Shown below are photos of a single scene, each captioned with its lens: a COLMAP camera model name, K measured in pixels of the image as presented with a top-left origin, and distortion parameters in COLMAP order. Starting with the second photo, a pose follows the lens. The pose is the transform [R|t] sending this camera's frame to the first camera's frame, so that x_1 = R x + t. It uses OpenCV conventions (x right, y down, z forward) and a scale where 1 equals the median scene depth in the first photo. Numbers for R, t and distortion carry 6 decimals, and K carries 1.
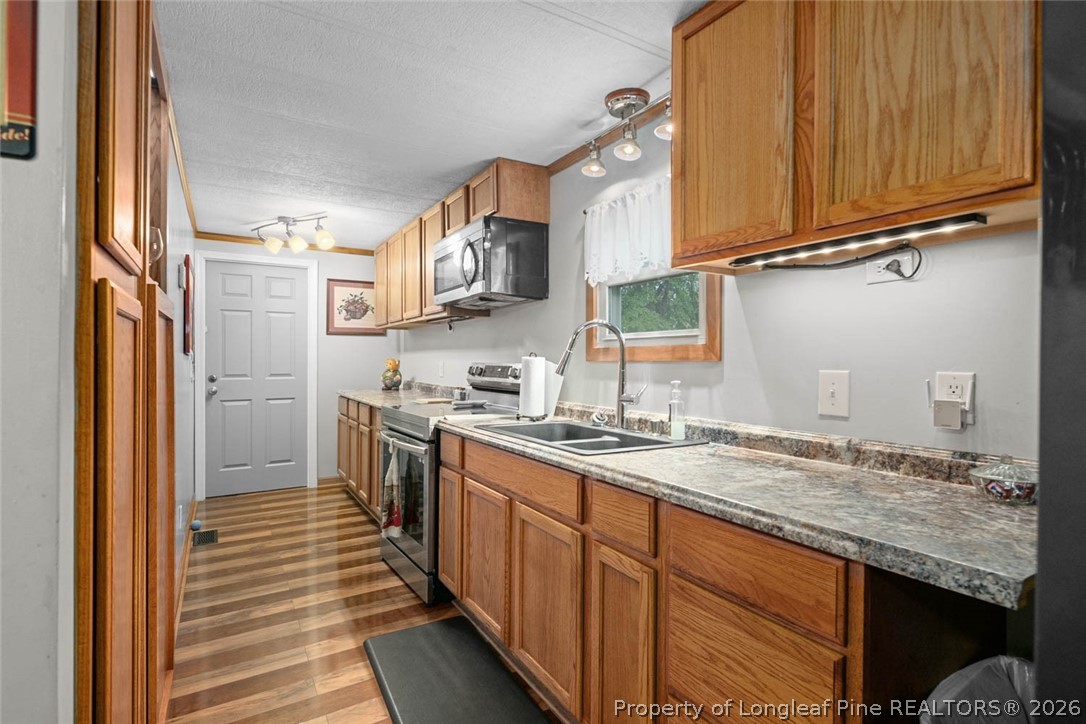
lens RADIAL K [[528.0, 0, 549.5], [0, 528.0, 355.5], [0, 0, 1]] dist [0.002310, -0.000117]
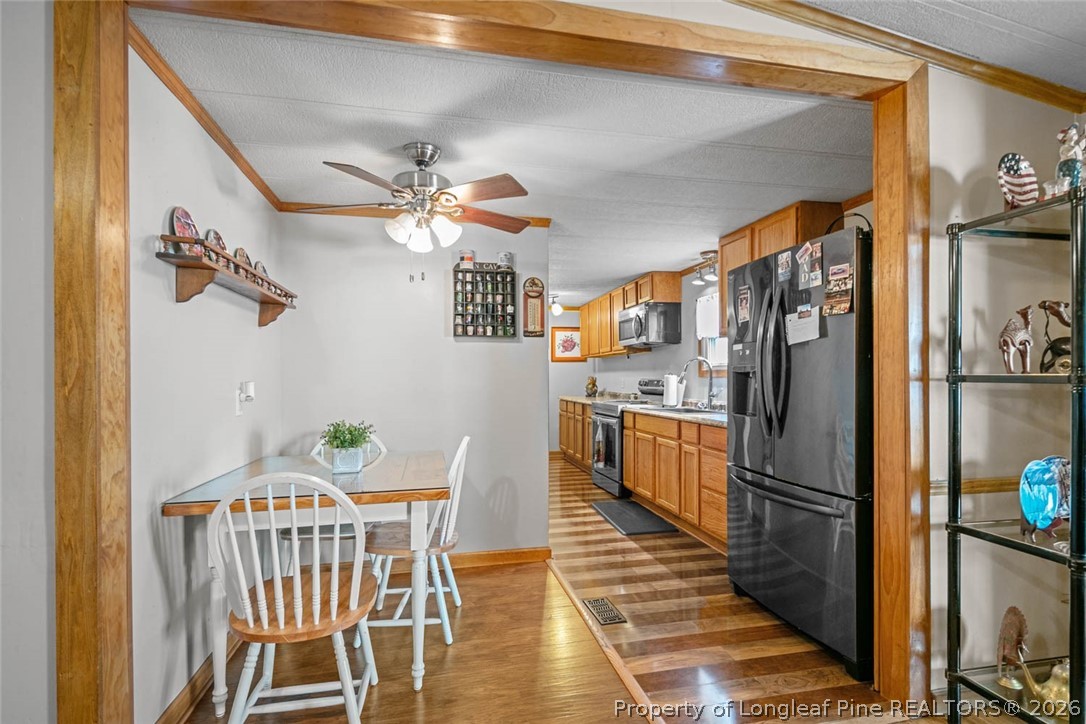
lens RADIAL K [[528.6, 0, 546.7], [0, 528.6, 384.0], [0, 0, 1]] dist [0.002330, -0.000375]
pose [[0.943401, -0.001761, -0.331649, 0.126306], [0.008847, 0.999764, 0.019857, -0.005116], [0.331536, -0.021667, 0.943194, -0.680005]]
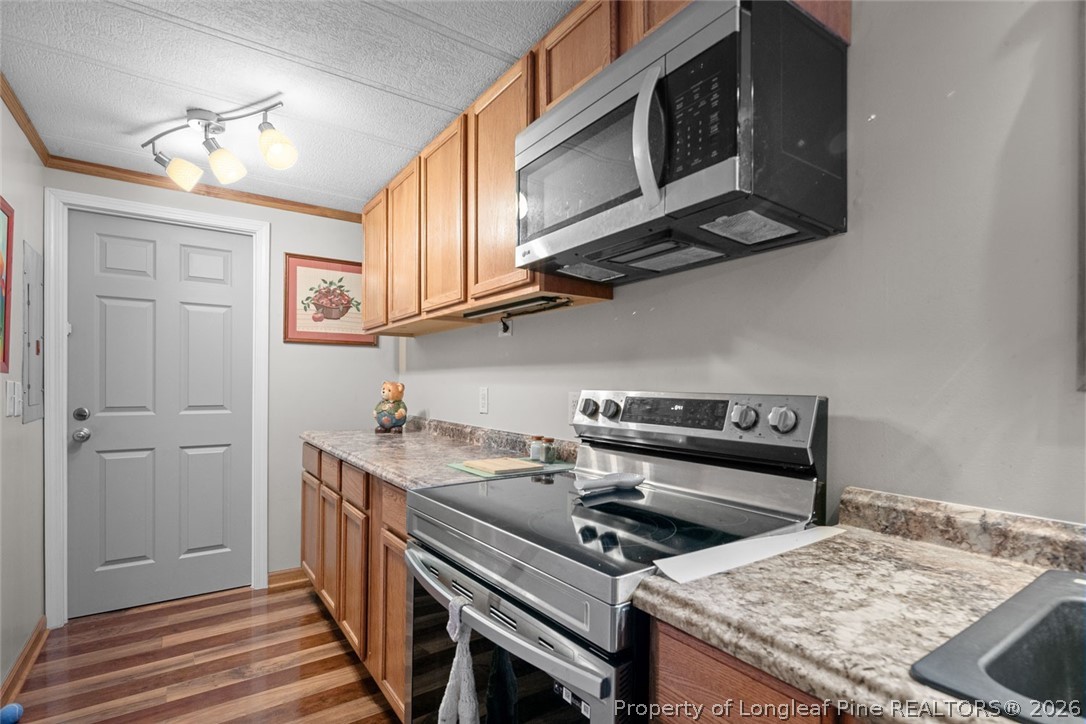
lens RADIAL K [[528.6, 0, 546.7], [0, 528.6, 384.0], [0, 0, 1]] dist [0.002330, -0.000375]
pose [[0.998488, 0.006296, 0.054605, -0.190154], [-0.006623, 0.999961, 0.005809, 0.004778], [-0.054567, -0.006162, 0.998491, 0.467929]]
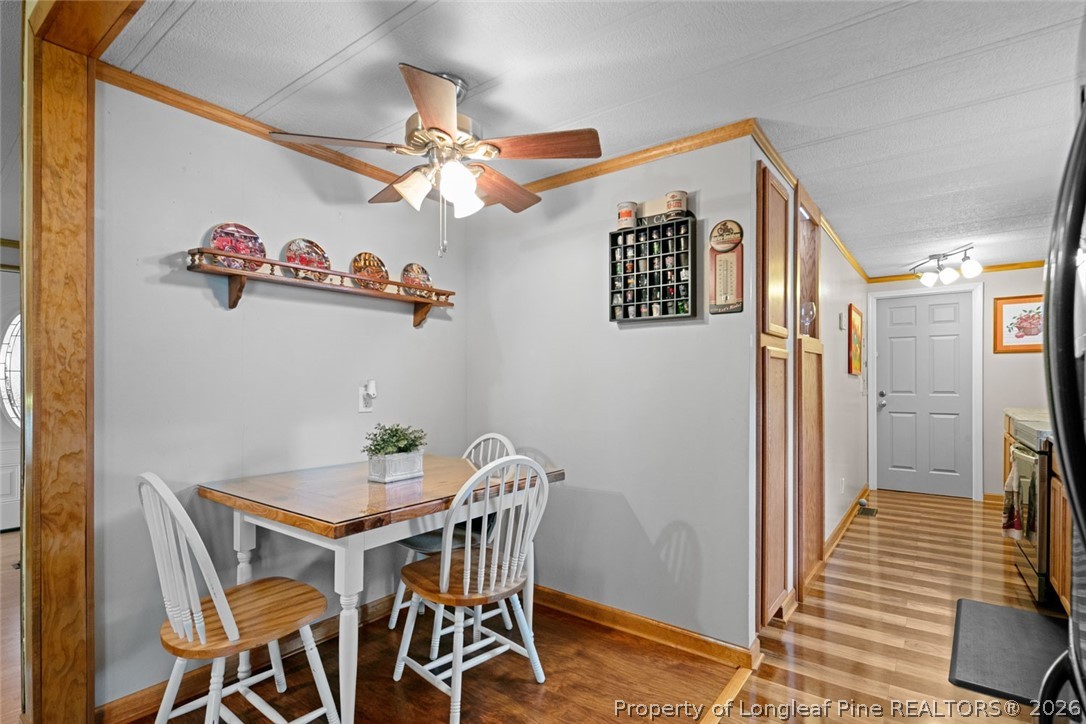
lens RADIAL K [[528.6, 0, 546.7], [0, 528.6, 384.0], [0, 0, 1]] dist [0.002330, -0.000375]
pose [[0.364811, 0.004955, -0.931068, 0.276932], [0.009115, 0.999919, 0.008893, 0.003079], [0.931037, -0.011731, 0.364736, -0.223491]]
